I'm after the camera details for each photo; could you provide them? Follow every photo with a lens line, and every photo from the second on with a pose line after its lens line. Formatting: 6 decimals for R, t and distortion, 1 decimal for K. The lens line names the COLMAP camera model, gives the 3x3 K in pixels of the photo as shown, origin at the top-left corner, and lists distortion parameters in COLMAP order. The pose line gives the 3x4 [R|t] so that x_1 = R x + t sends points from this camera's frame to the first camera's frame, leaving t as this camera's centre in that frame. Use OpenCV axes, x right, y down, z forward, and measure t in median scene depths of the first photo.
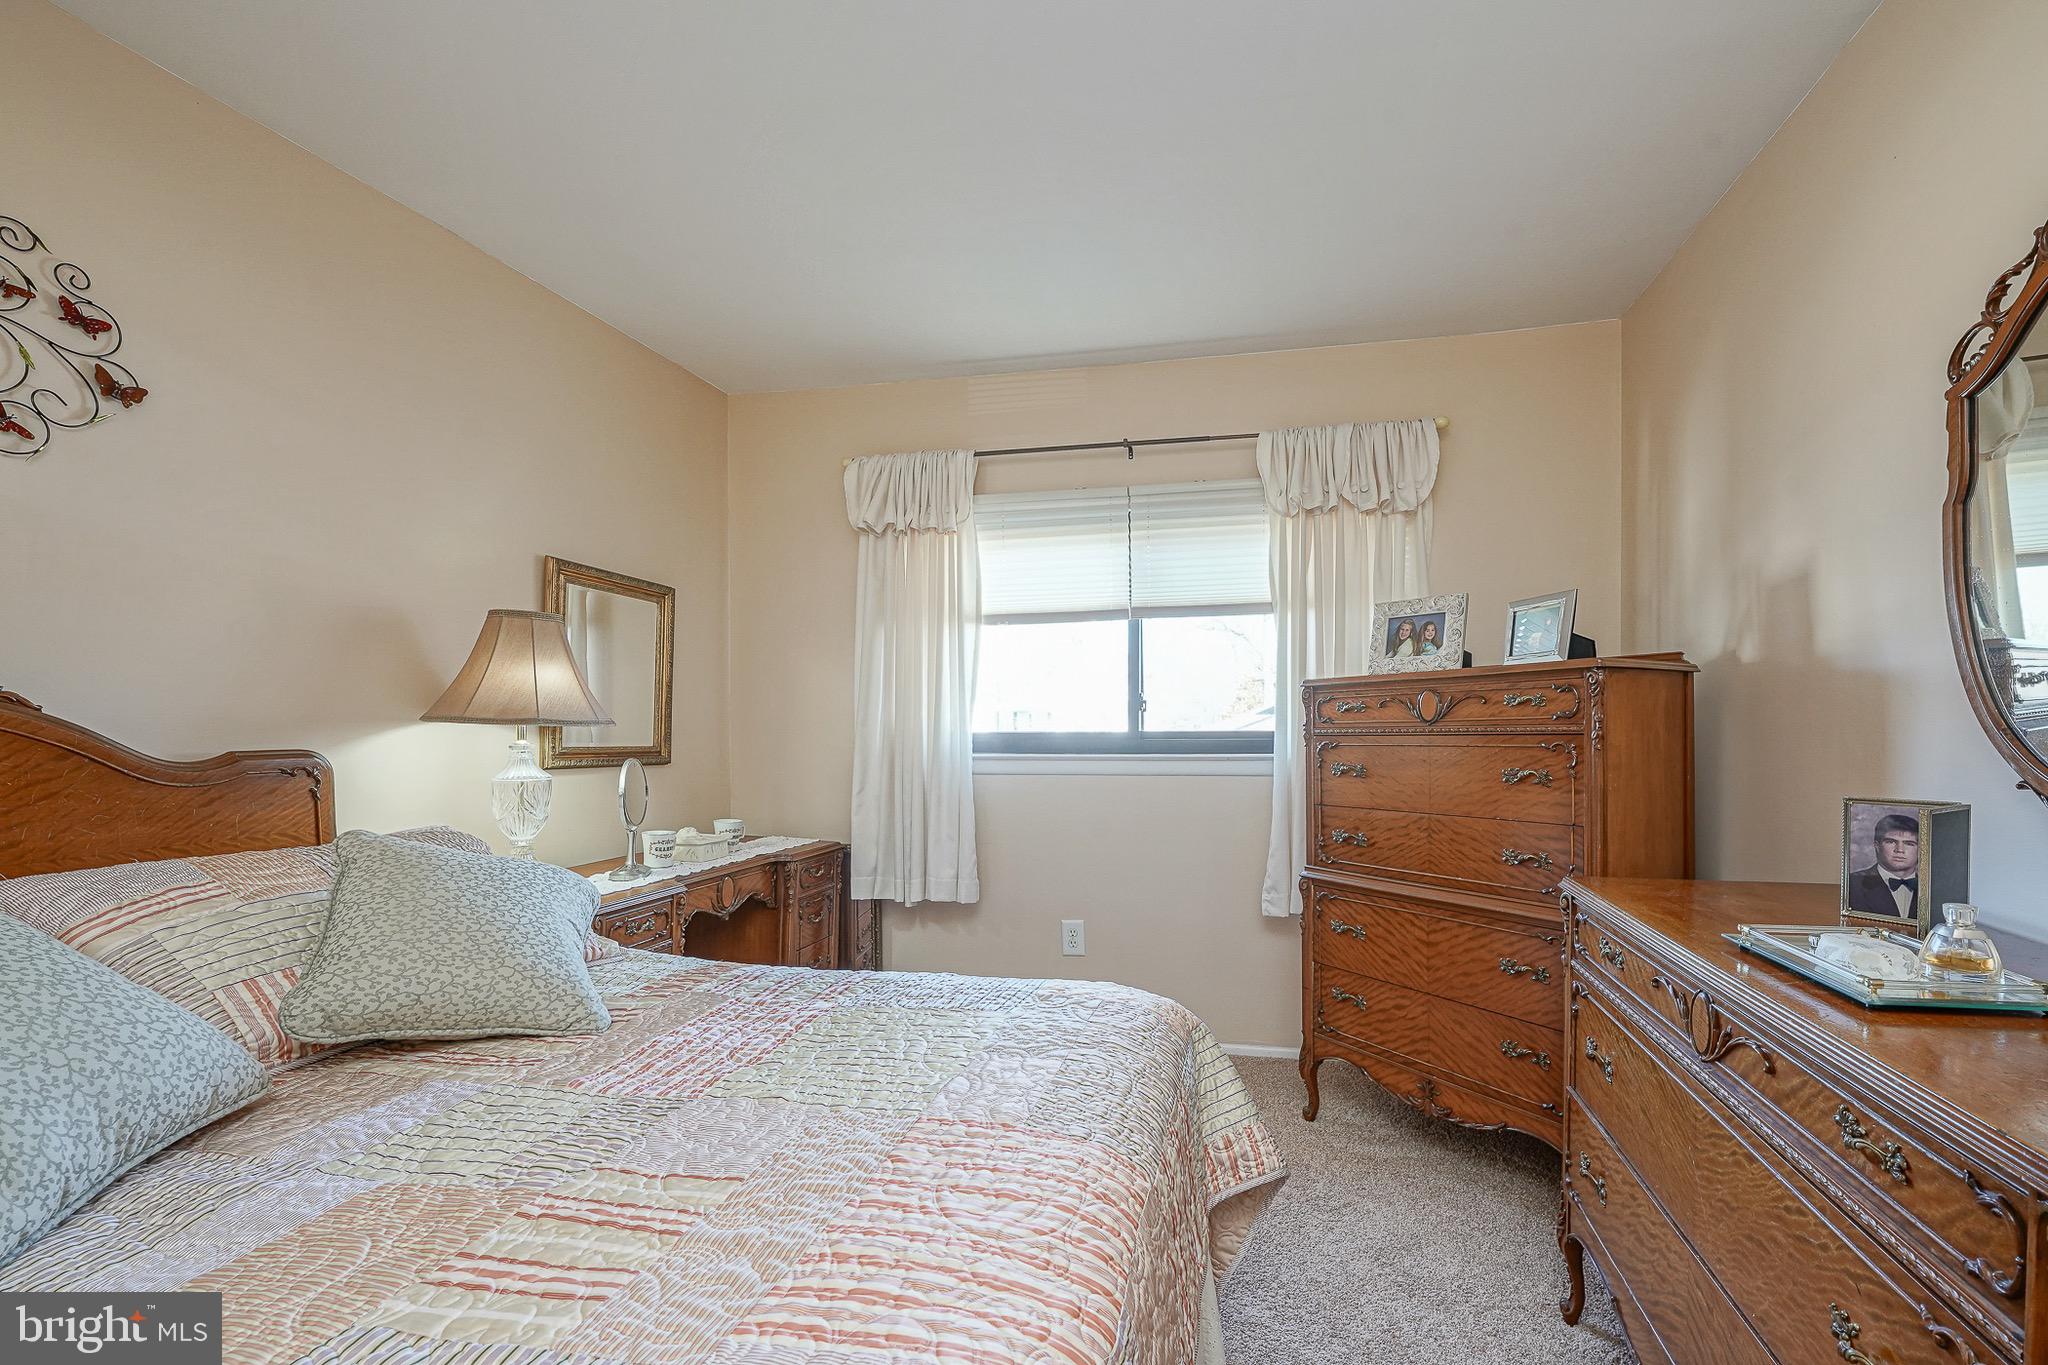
lens RADIAL K [[825.0, 0, 1022.9], [0, 825.0, 730.0], [0, 0, 1]] dist [-0.001572, 0.000198]
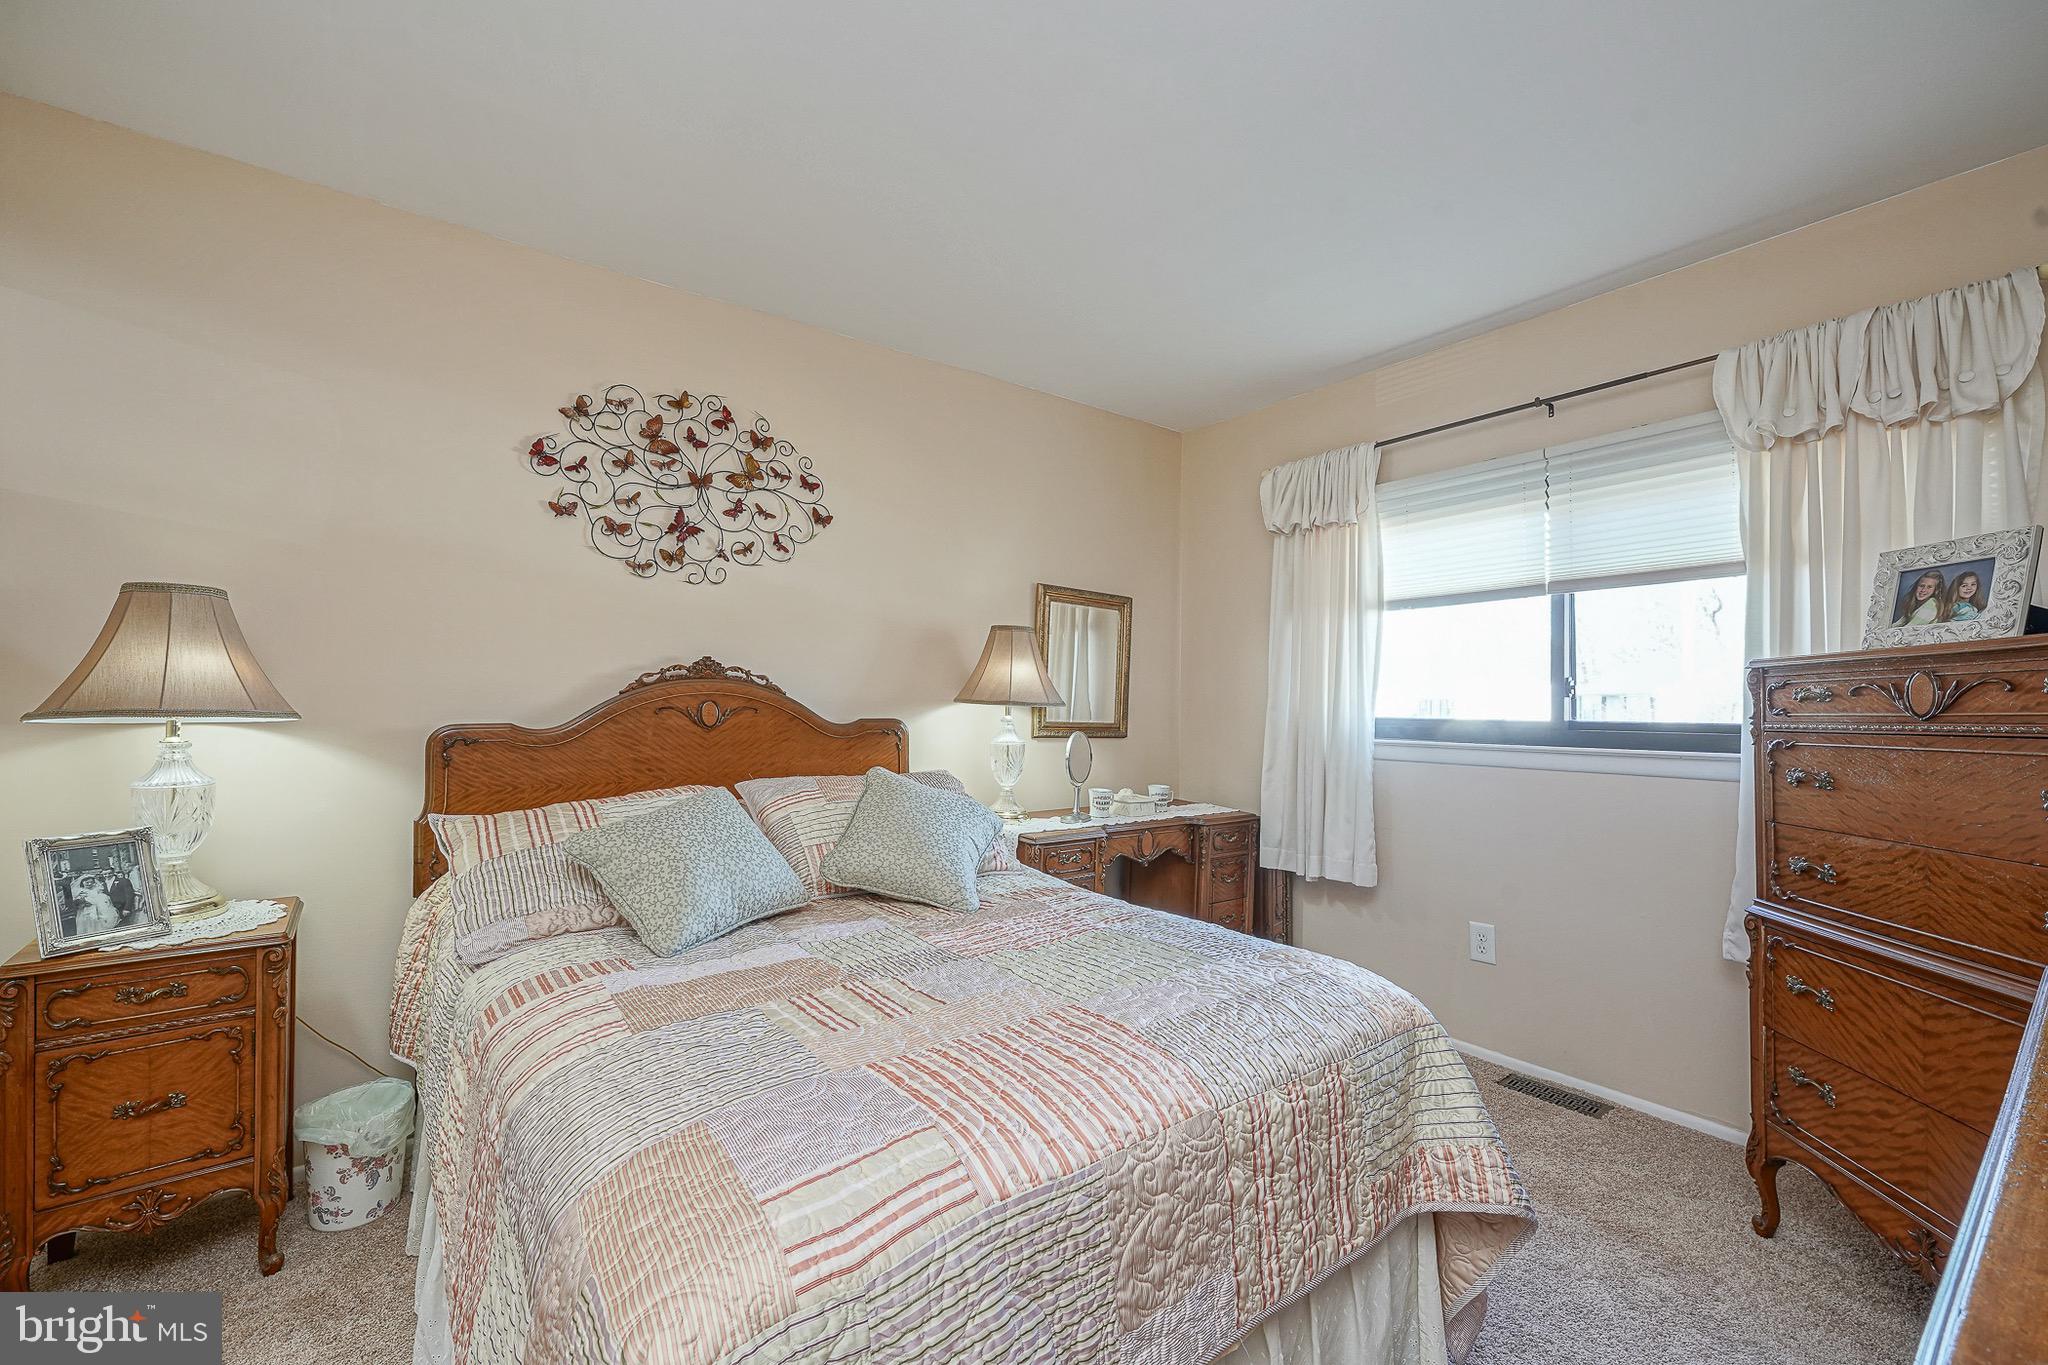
lens RADIAL K [[788.7, 0, 1028.6], [0, 788.7, 686.8], [0, 0, 1]] dist [-0.002742, 0.000603]
pose [[0.758766, -0.002733, -0.651358, 0.307437], [-0.018087, 0.999517, -0.025263, -0.003893], [0.651113, 0.030950, 0.758350, -0.011910]]
